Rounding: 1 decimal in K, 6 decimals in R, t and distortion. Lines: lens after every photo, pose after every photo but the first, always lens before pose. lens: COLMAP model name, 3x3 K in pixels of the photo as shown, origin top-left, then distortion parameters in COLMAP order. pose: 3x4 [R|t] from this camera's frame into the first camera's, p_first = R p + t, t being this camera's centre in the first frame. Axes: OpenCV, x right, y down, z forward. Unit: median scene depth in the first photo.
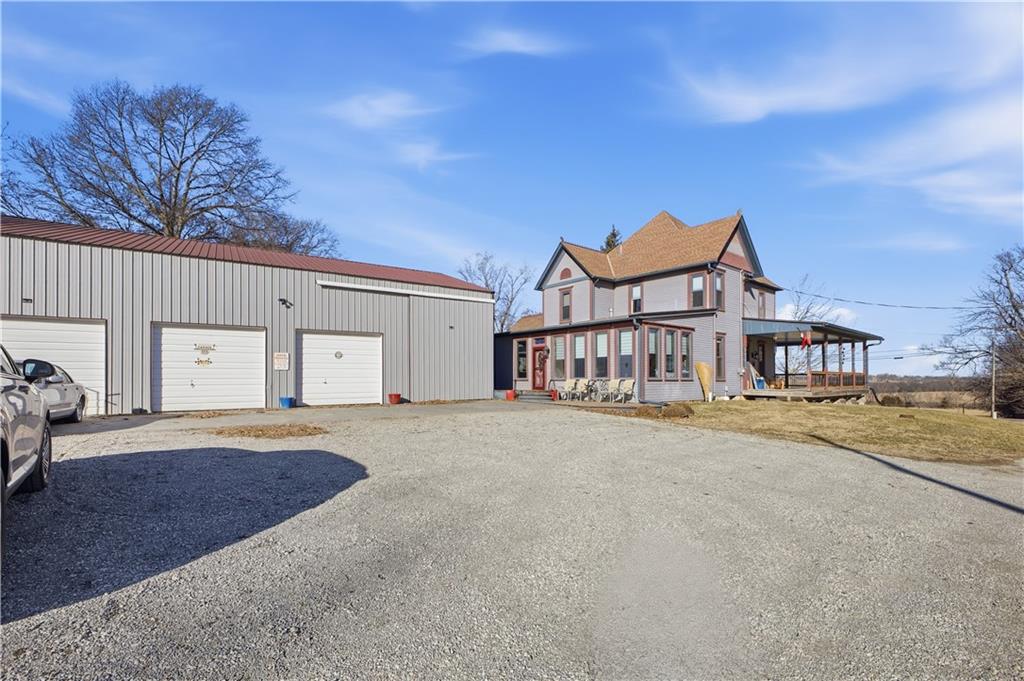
lens RADIAL K [[448.7, 0, 514.0], [0, 448.7, 376.9], [0, 0, 1]] dist [0.000041, -0.000102]
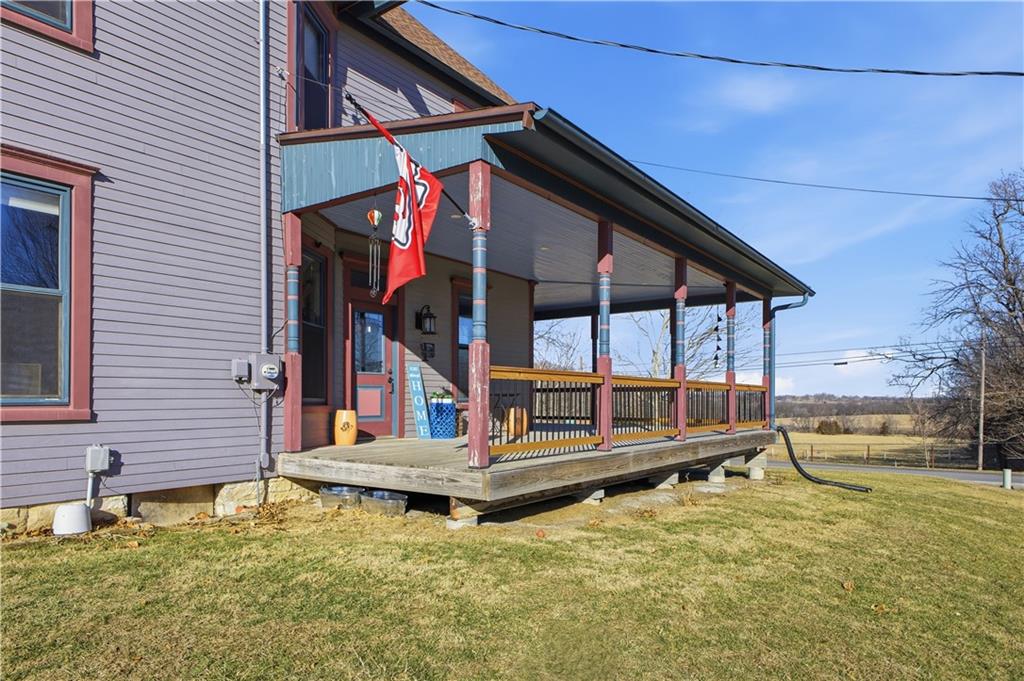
lens RADIAL K [[652.3, 0, 512.4], [0, 652.3, 401.0], [0, 0, 1]] dist [0.005815, 0.000929]
pose [[0.969461, 0.002397, 0.245233, 0.586777], [-0.004691, 0.999951, 0.008770, -0.000539], [-0.245200, -0.009652, 0.969424, 0.699579]]
